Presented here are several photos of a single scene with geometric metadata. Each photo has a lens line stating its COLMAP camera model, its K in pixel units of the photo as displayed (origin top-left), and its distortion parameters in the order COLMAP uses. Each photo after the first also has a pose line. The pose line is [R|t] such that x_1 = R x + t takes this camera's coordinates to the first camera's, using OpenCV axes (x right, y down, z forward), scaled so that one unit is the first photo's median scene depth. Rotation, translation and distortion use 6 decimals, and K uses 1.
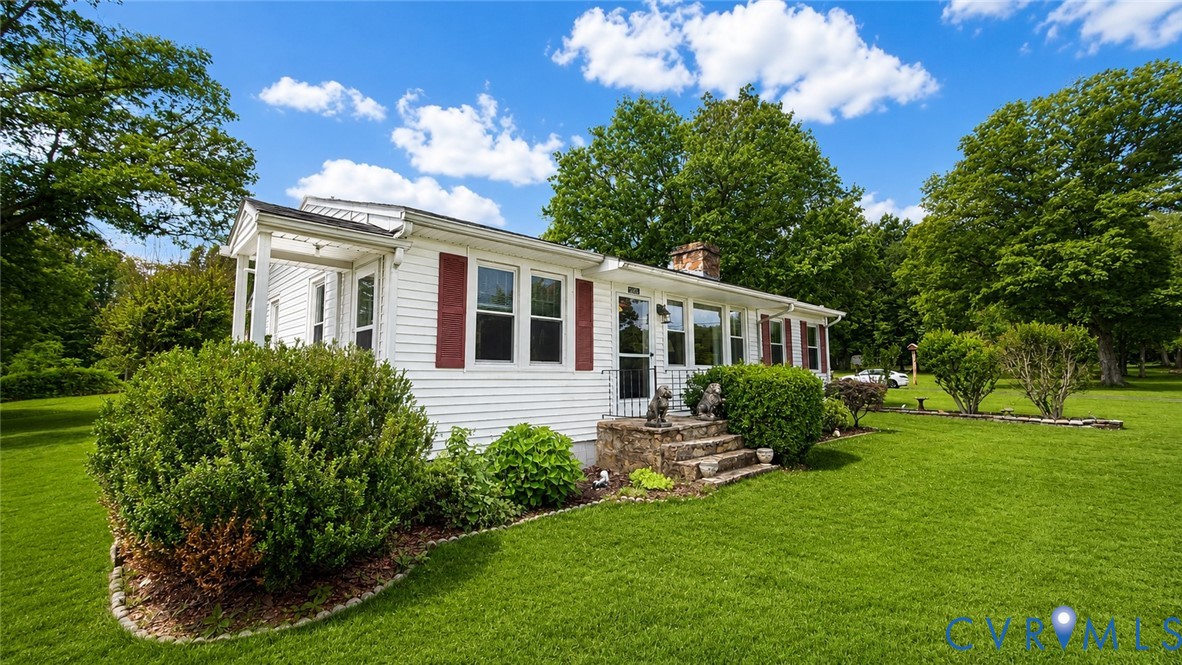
lens RADIAL K [[467.6, 0, 591.2], [0, 467.6, 331.4], [0, 0, 1]] dist [0.000533, -0.000509]
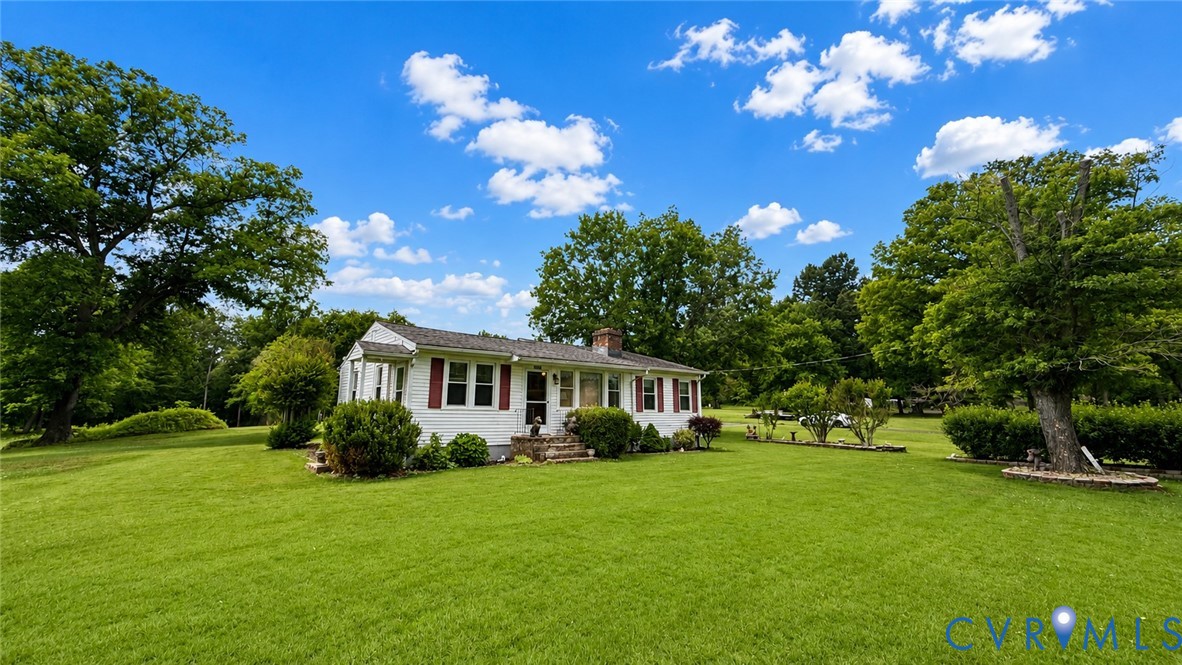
lens RADIAL K [[467.6, 0, 589.6], [0, 467.6, 329.7], [0, 0, 1]] dist [0.000533, -0.000509]
pose [[0.996541, -0.011994, -0.082228, 0.472353], [0.004399, 0.995756, -0.091932, -0.066479], [0.082981, 0.091252, 0.992364, -0.911613]]
